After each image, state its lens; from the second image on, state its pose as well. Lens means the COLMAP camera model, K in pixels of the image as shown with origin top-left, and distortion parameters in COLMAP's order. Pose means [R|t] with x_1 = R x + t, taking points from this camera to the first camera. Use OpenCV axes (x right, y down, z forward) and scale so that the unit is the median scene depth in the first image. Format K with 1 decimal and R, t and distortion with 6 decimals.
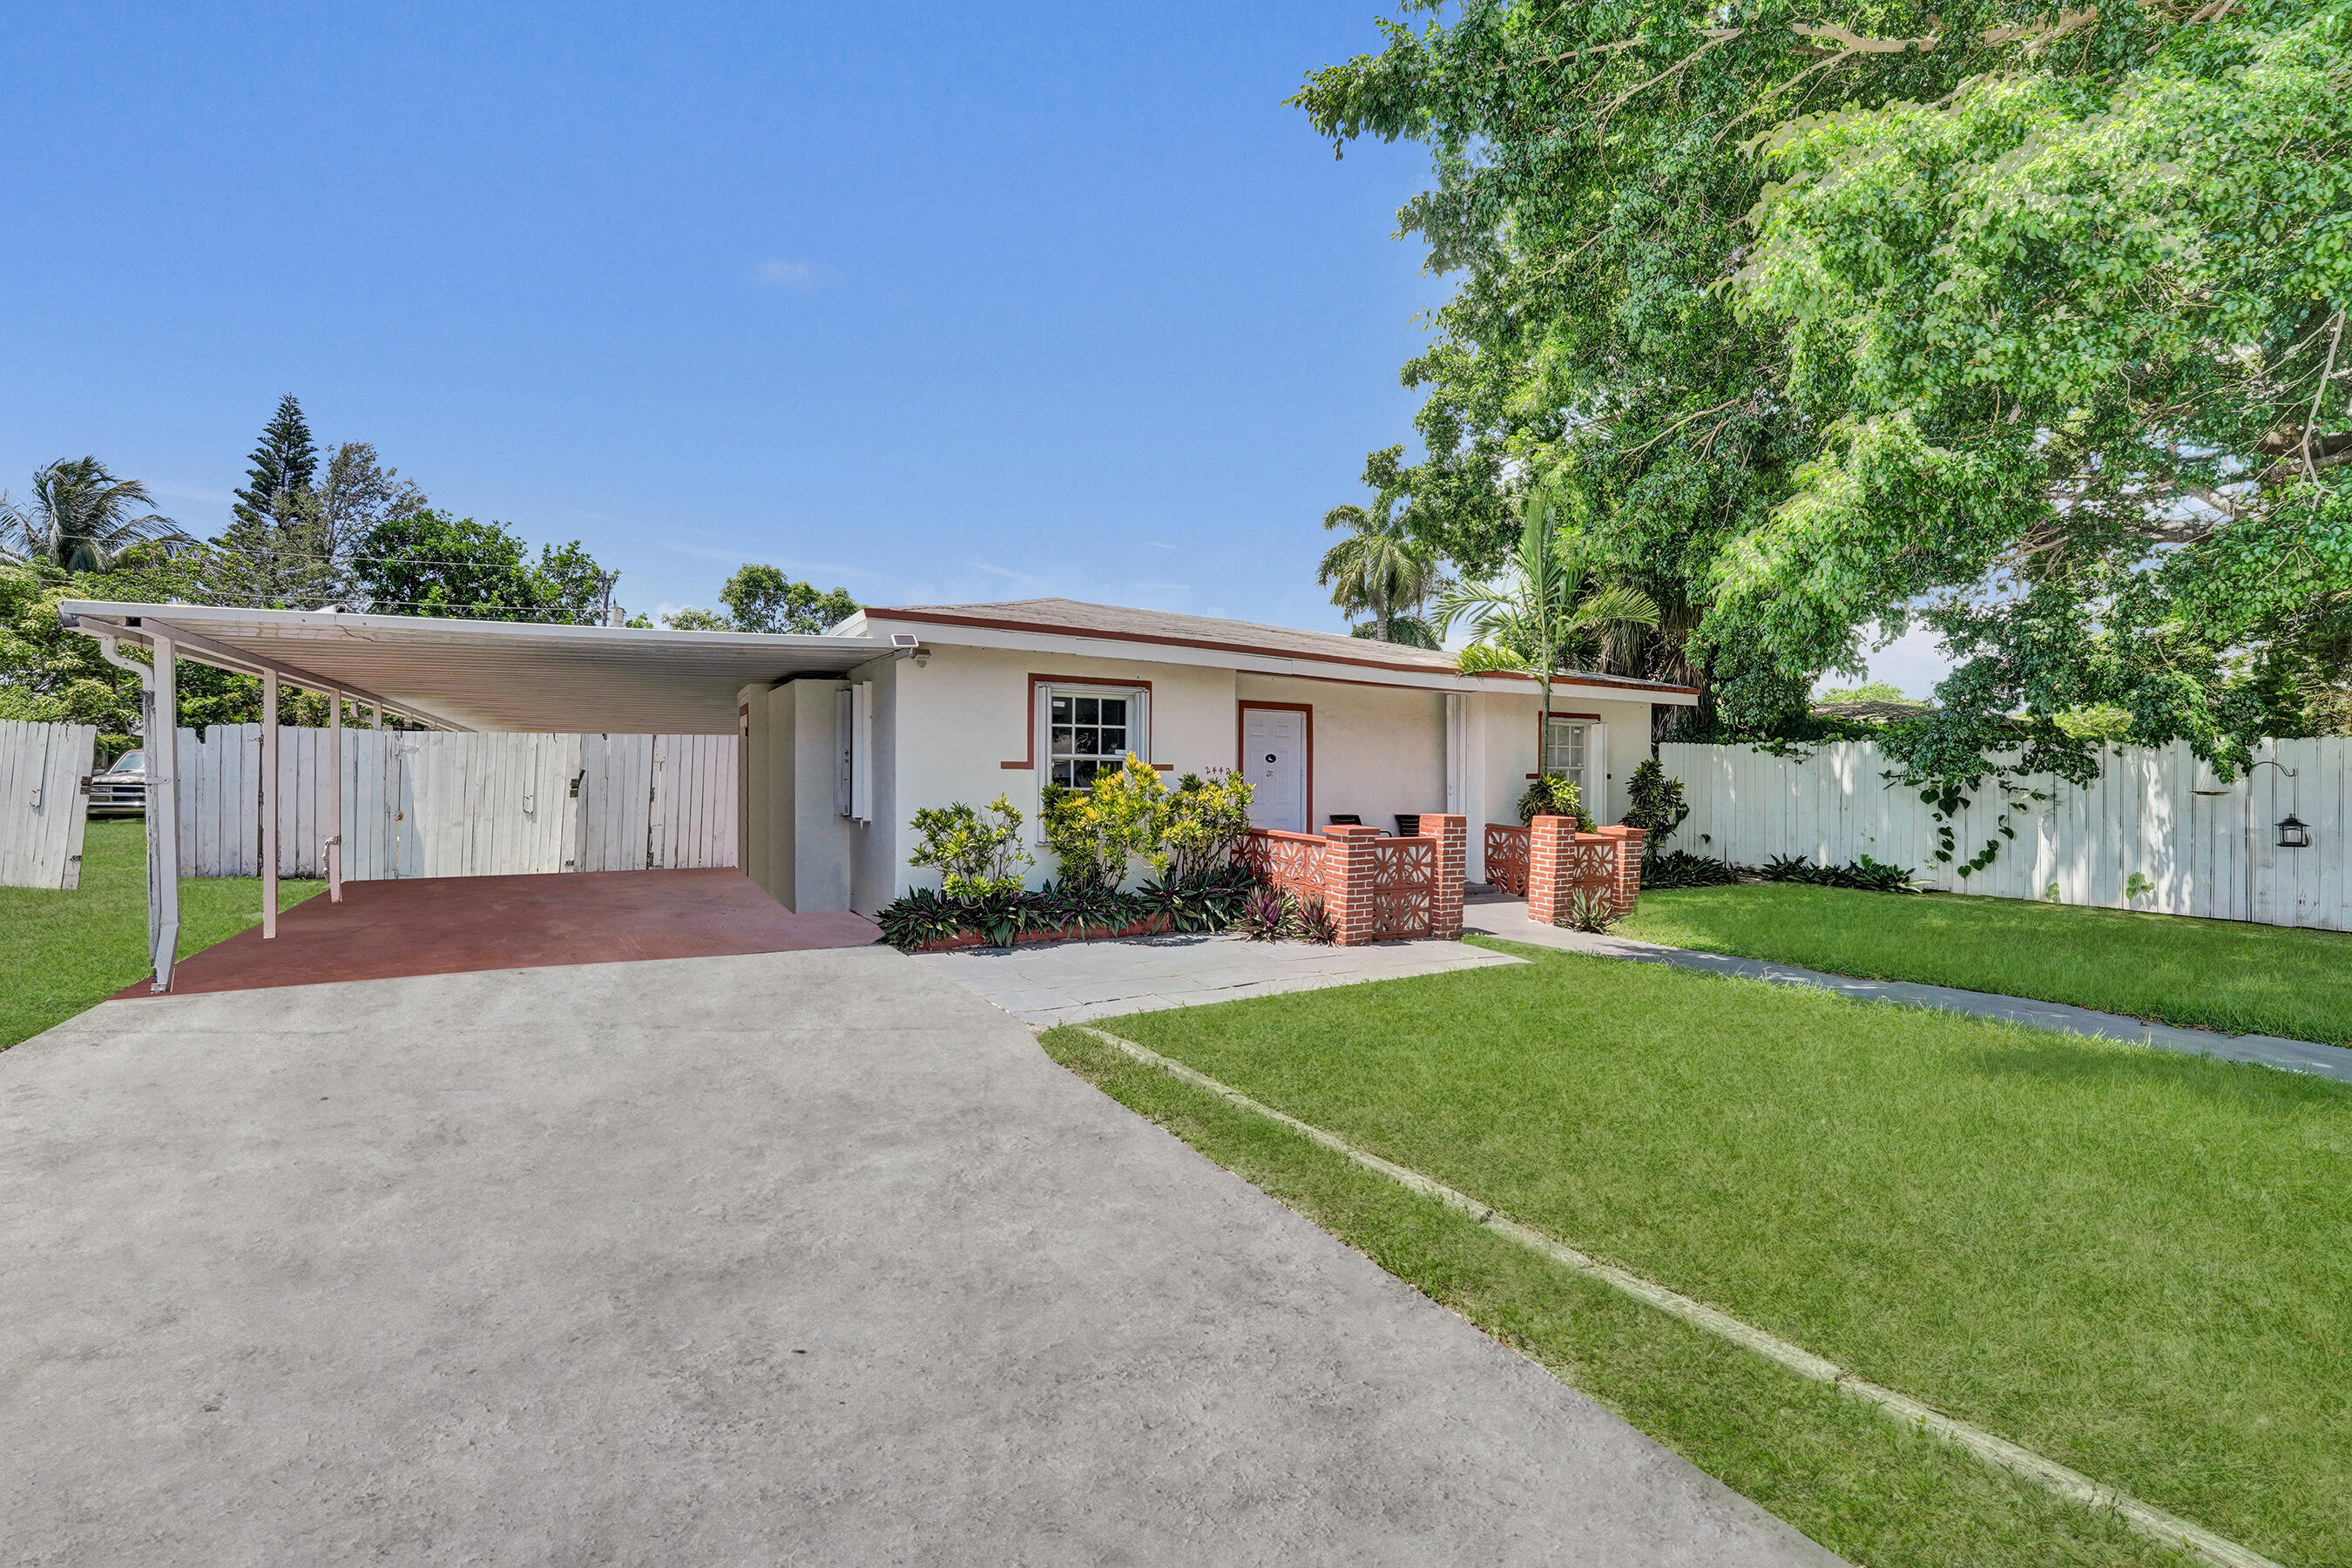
lens RADIAL K [[975.8, 0, 1169.8], [0, 975.8, 771.1], [0, 0, 1]] dist [-0.012559, -0.000082]
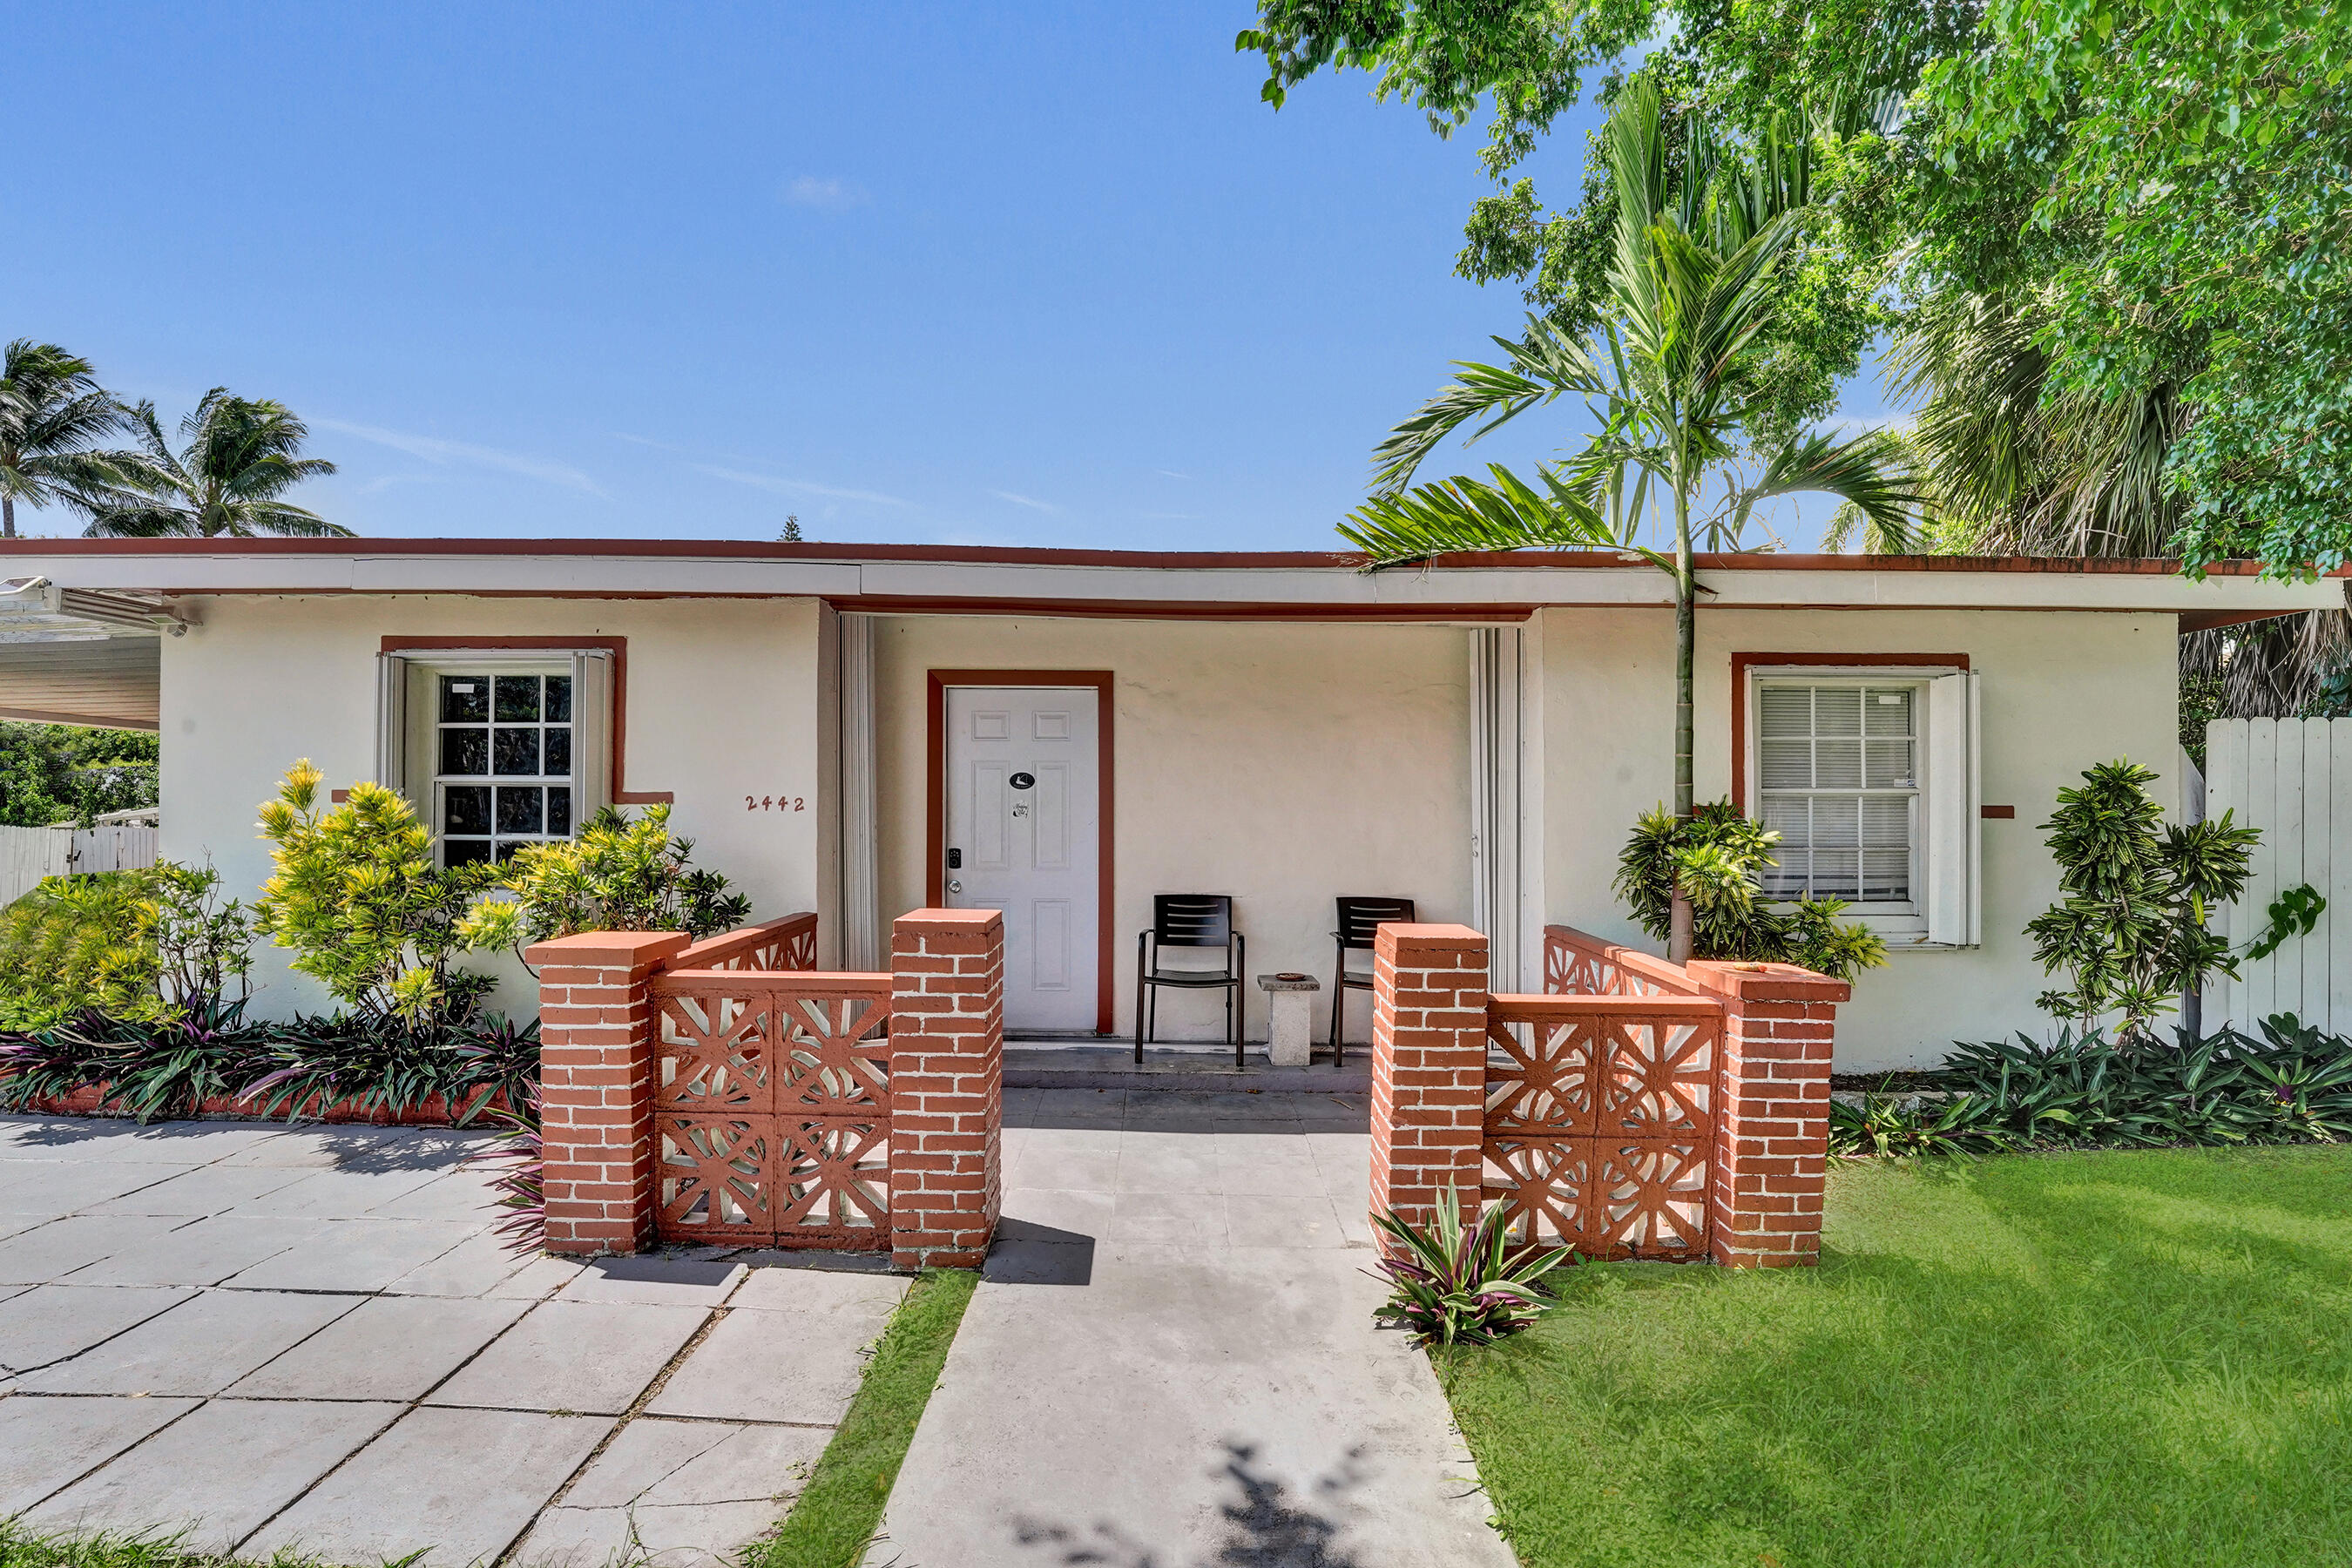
lens RADIAL K [[975.8, 0, 1179.4], [0, 975.8, 803.9], [0, 0, 1]] dist [-0.012559, -0.000082]
pose [[0.864488, -0.015690, -0.502409, 0.465899], [0.007136, 0.999795, -0.018945, 0.010188], [0.502603, 0.012792, 0.864422, 0.645867]]
